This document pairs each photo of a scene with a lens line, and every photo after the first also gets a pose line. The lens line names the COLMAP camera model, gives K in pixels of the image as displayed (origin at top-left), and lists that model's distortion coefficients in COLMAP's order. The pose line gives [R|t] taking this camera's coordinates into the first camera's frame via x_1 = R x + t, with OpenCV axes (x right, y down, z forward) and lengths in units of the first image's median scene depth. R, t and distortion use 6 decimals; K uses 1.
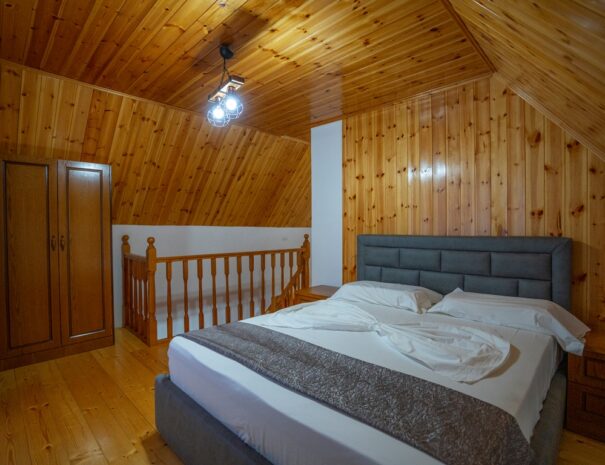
lens RADIAL K [[322.8, 0, 302.7], [0, 322.8, 230.8], [0, 0, 1]] dist [-0.071150, 0.029963]
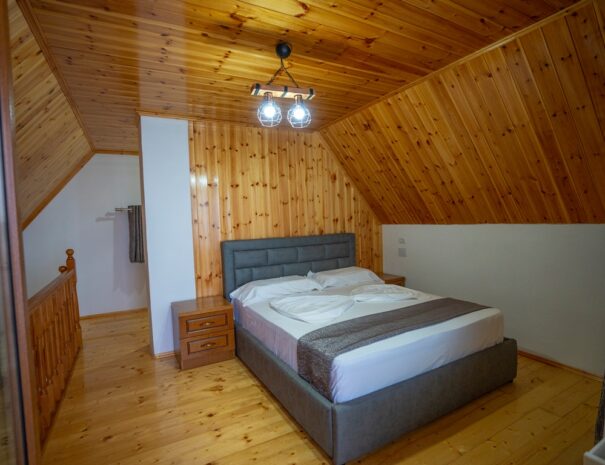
lens RADIAL K [[322.8, 0, 302.7], [0, 322.8, 230.8], [0, 0, 1]] dist [-0.071150, 0.029963]
pose [[0.291305, -0.038597, 0.955851, -0.763067], [0.044593, 0.998647, 0.026735, -0.039414], [-0.955590, 0.034836, 0.292632, 0.472161]]
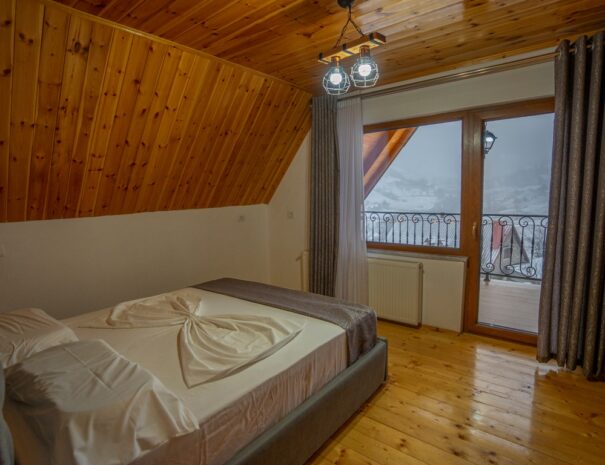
lens RADIAL K [[336.0, 0, 302.1], [0, 336.0, 231.6], [0, 0, 1]] dist [-0.071174, 0.030278]
pose [[-0.995192, 0.045097, -0.086949, -0.018823], [0.033420, 0.990771, 0.131360, -0.067706], [0.092070, 0.127823, -0.987514, 1.265576]]
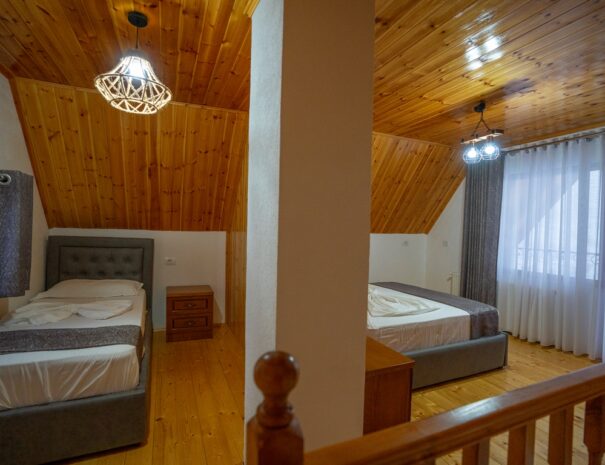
lens RADIAL K [[322.8, 0, 302.7], [0, 322.8, 230.8], [0, 0, 1]] dist [-0.071150, 0.029963]
pose [[-0.921858, -0.022797, 0.386858, -0.049373], [-0.014622, 0.999604, 0.024063, -0.050507], [-0.387253, 0.016526, -0.921825, 1.686256]]
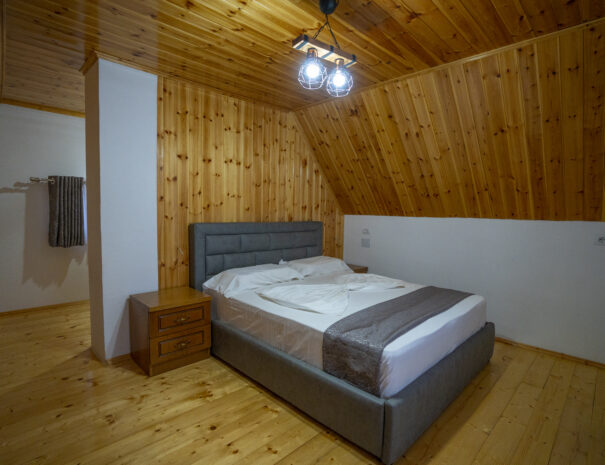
lens RADIAL K [[322.8, 0, 302.7], [0, 322.8, 230.8], [0, 0, 1]] dist [-0.071150, 0.029963]
pose [[0.021561, -0.054217, 0.998296, -0.729342], [-0.007340, 0.998493, 0.054386, -0.018547], [-0.999741, -0.008501, 0.021131, 0.708489]]
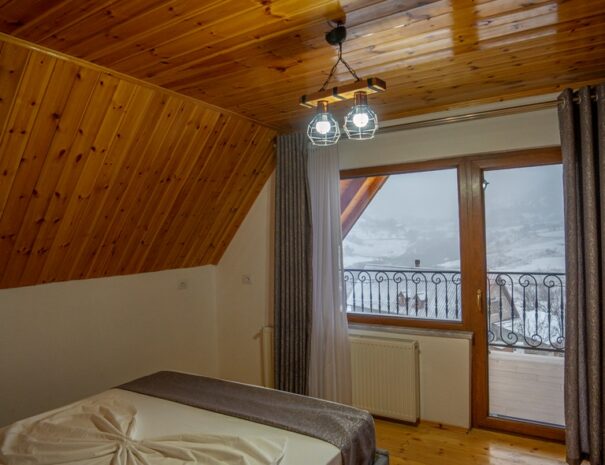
lens RADIAL K [[420.3, 0, 302.5], [0, 420.3, 232.5], [0, 0, 1]] dist [-0.079753, 0.042830]
pose [[-0.974035, 0.034435, -0.223762, 0.025929], [0.032766, 0.999401, 0.011172, -0.113893], [0.224012, 0.003550, -0.974580, 1.233155]]
